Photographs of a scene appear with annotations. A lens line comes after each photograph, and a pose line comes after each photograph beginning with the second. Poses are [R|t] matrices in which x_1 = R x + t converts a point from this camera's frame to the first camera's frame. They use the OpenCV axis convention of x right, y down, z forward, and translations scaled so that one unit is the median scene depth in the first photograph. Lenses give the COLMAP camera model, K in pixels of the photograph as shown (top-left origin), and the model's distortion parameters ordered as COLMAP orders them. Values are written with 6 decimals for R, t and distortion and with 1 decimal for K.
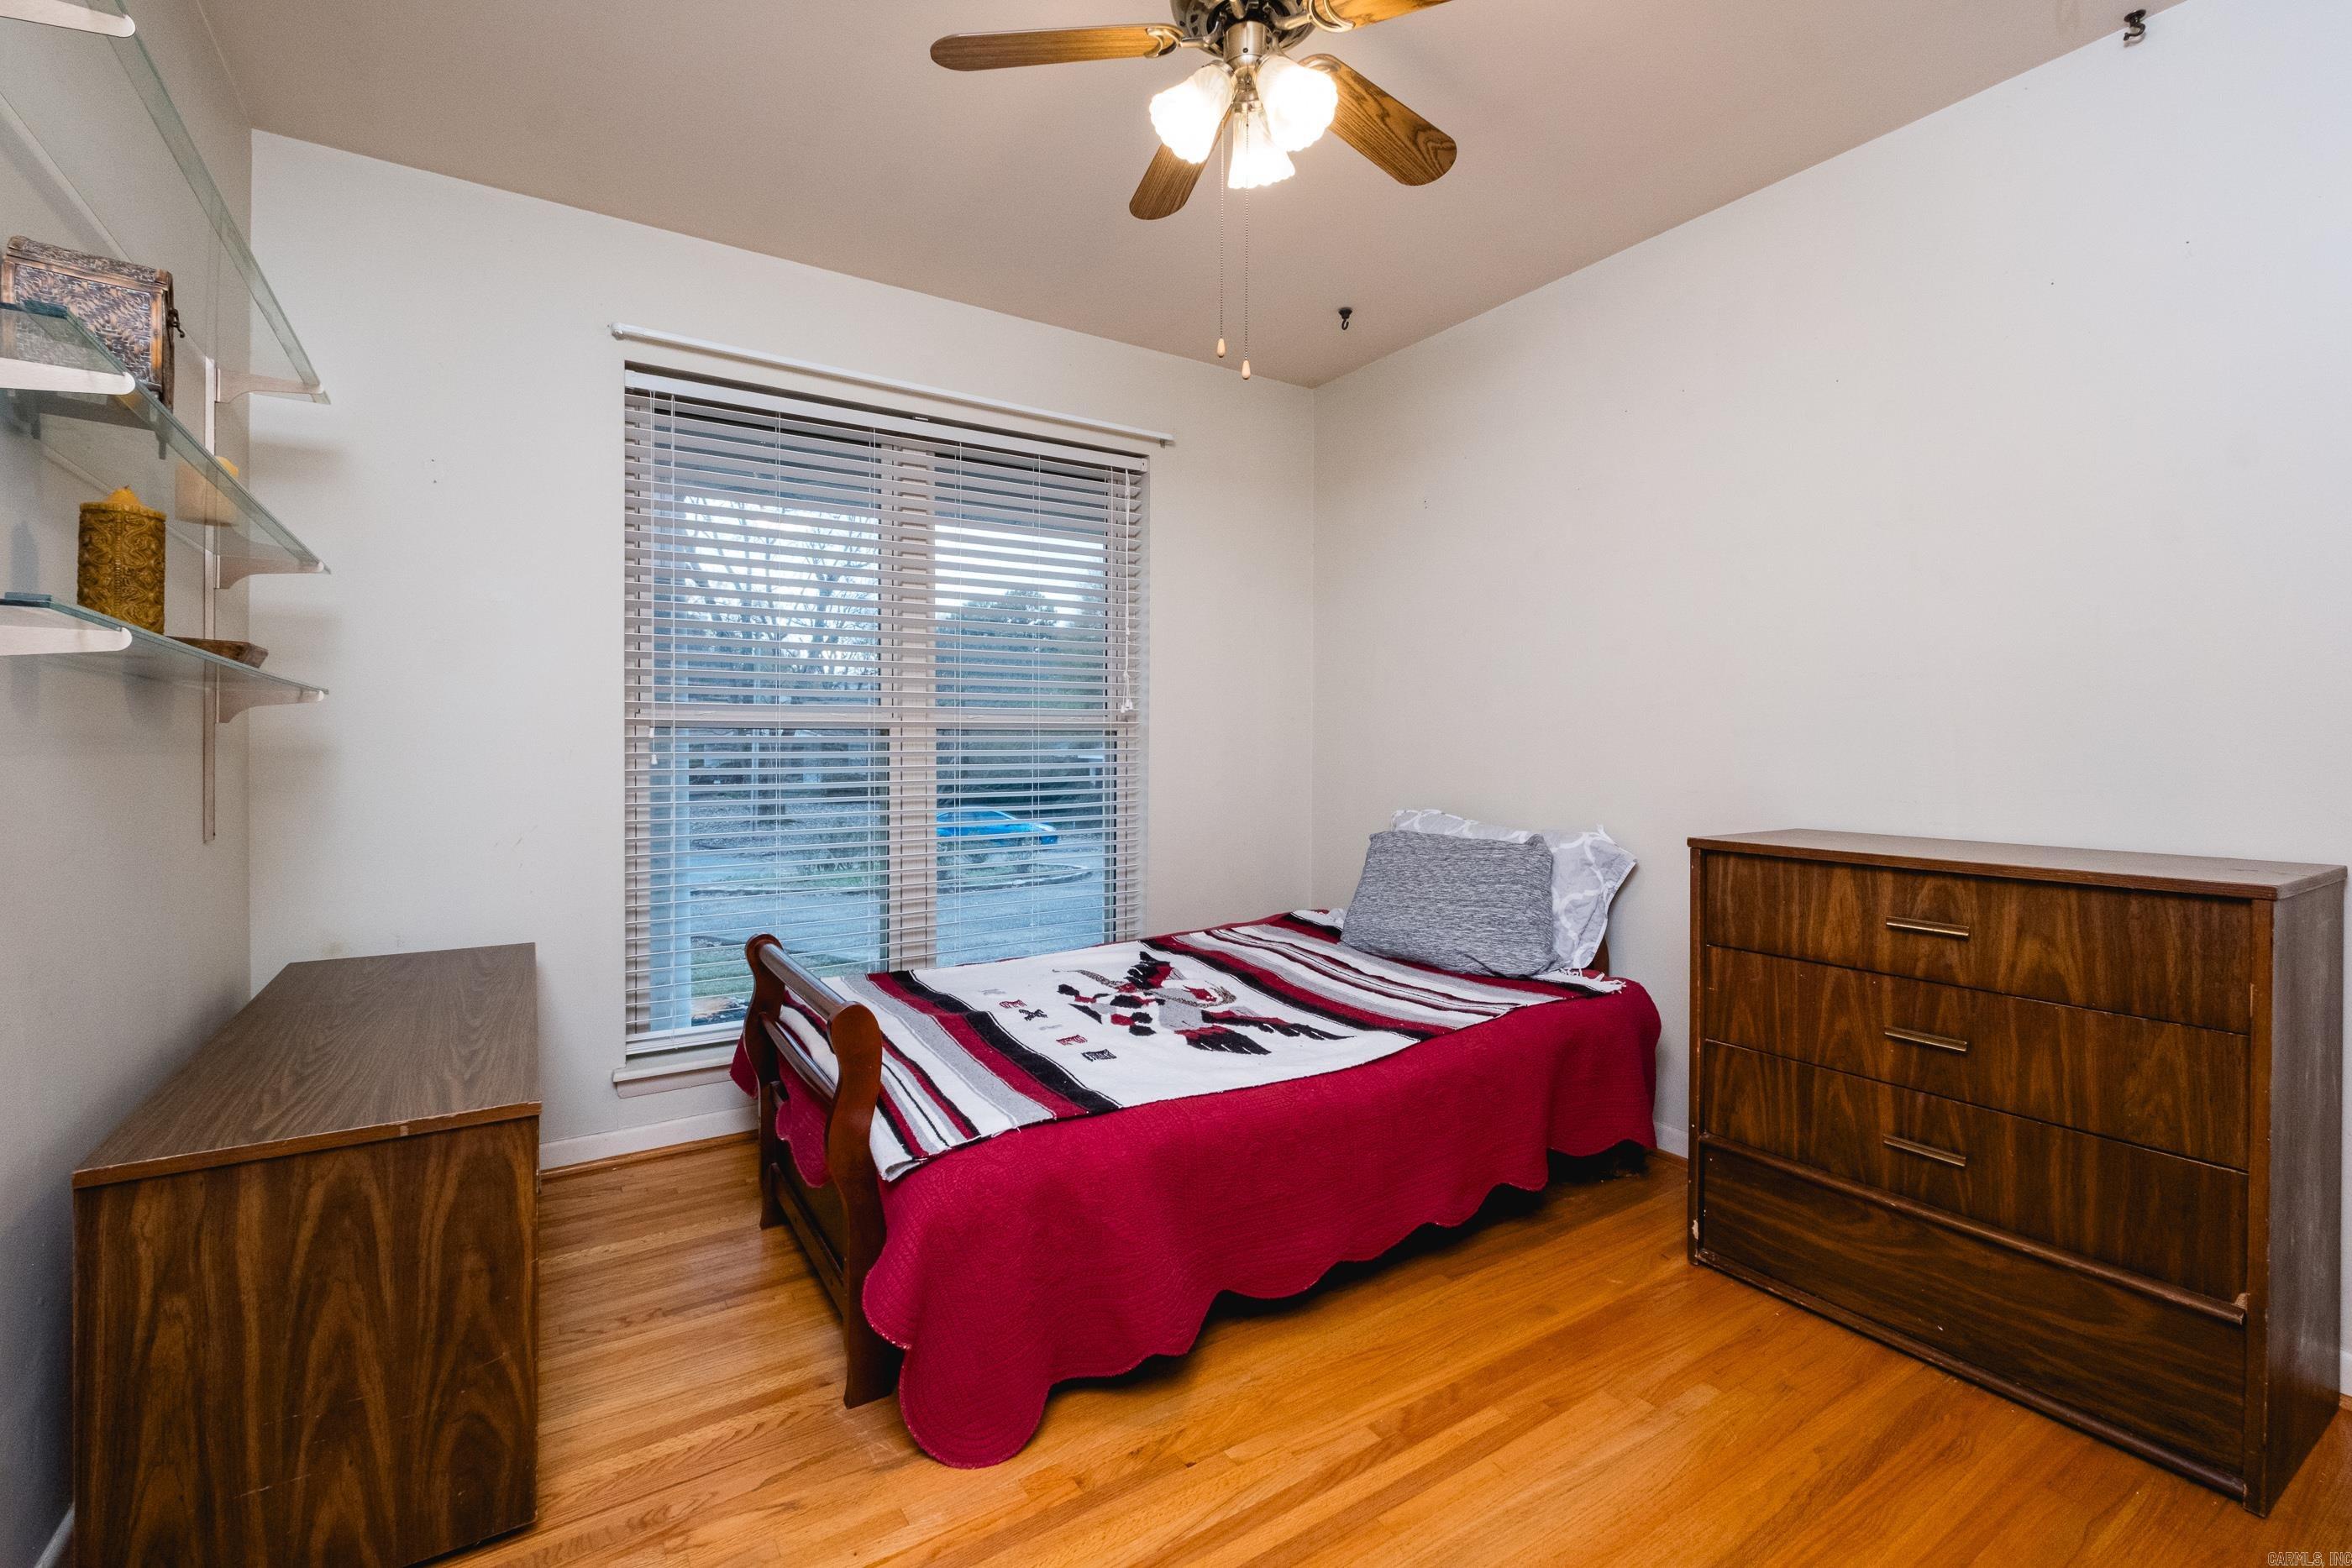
lens RADIAL K [[1033.9, 0, 1183.5], [0, 1033.9, 761.3], [0, 0, 1]] dist [0.006677, -0.002965]
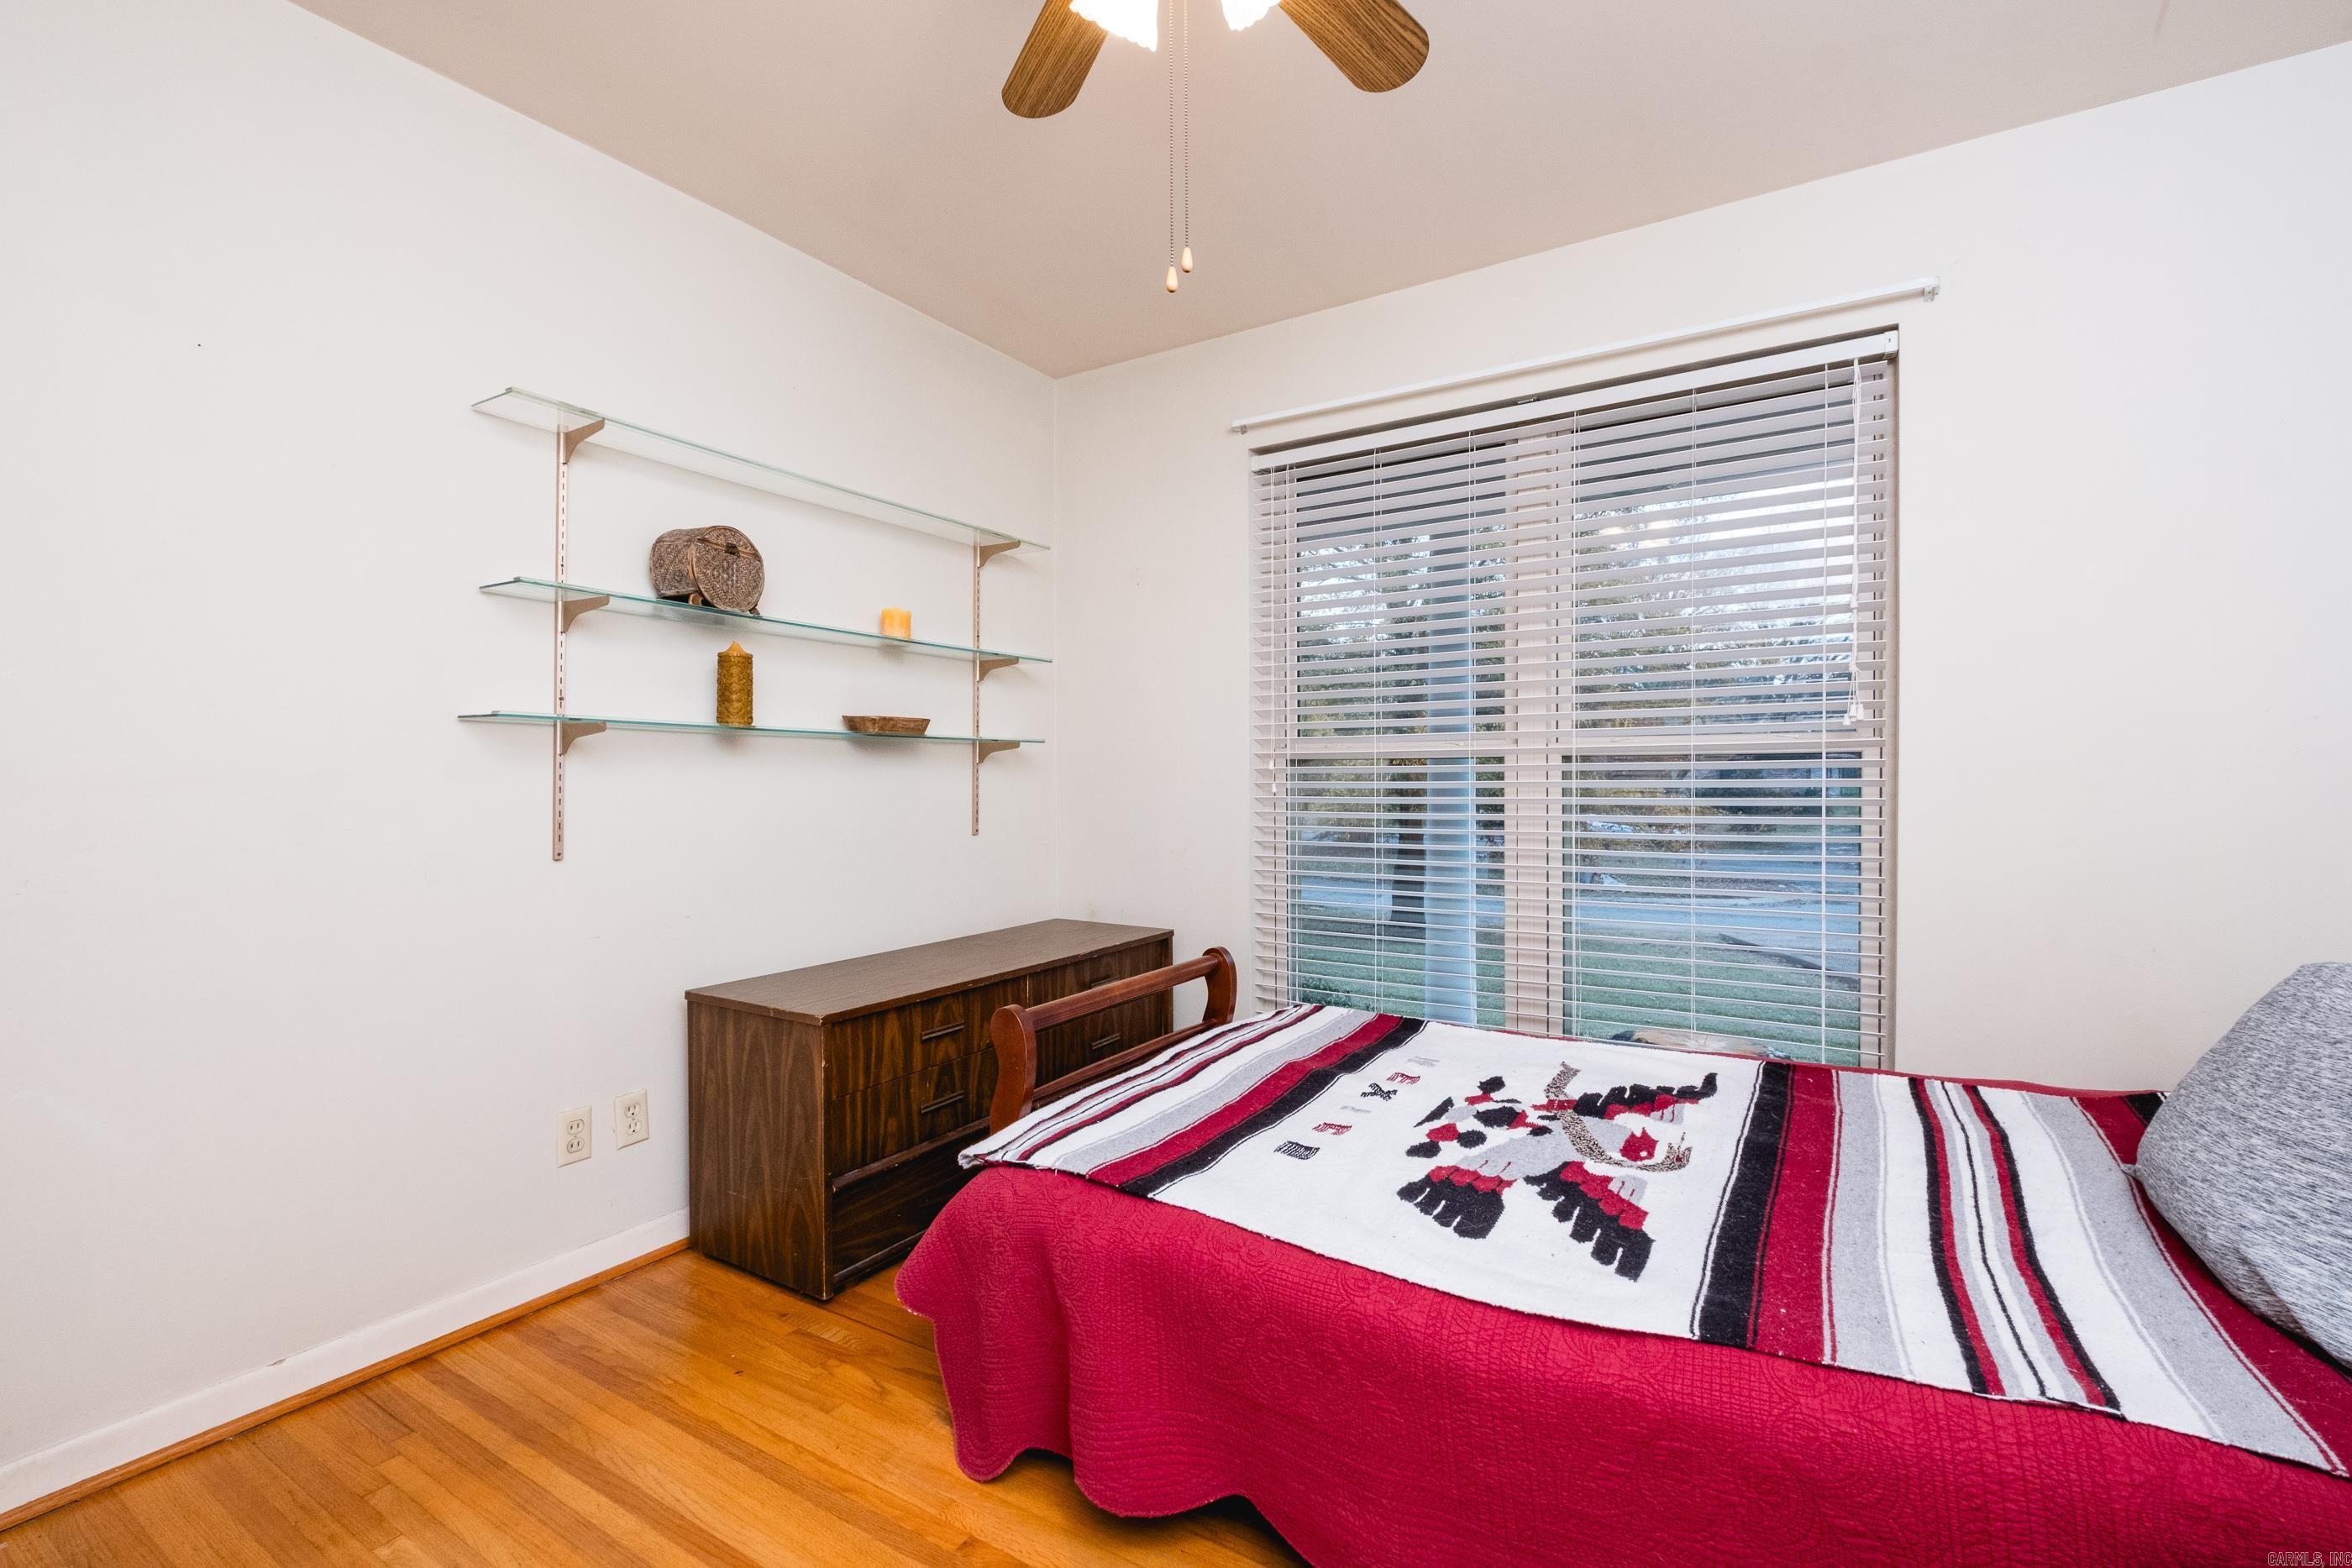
lens RADIAL K [[1033.9, 0, 1180.7], [0, 1033.9, 780.1], [0, 0, 1]] dist [0.006677, -0.002965]
pose [[0.415965, 0.005799, -0.909362, 0.615092], [-0.008443, 0.999961, 0.002515, -0.015923], [0.909341, 0.006632, 0.415998, 0.546542]]
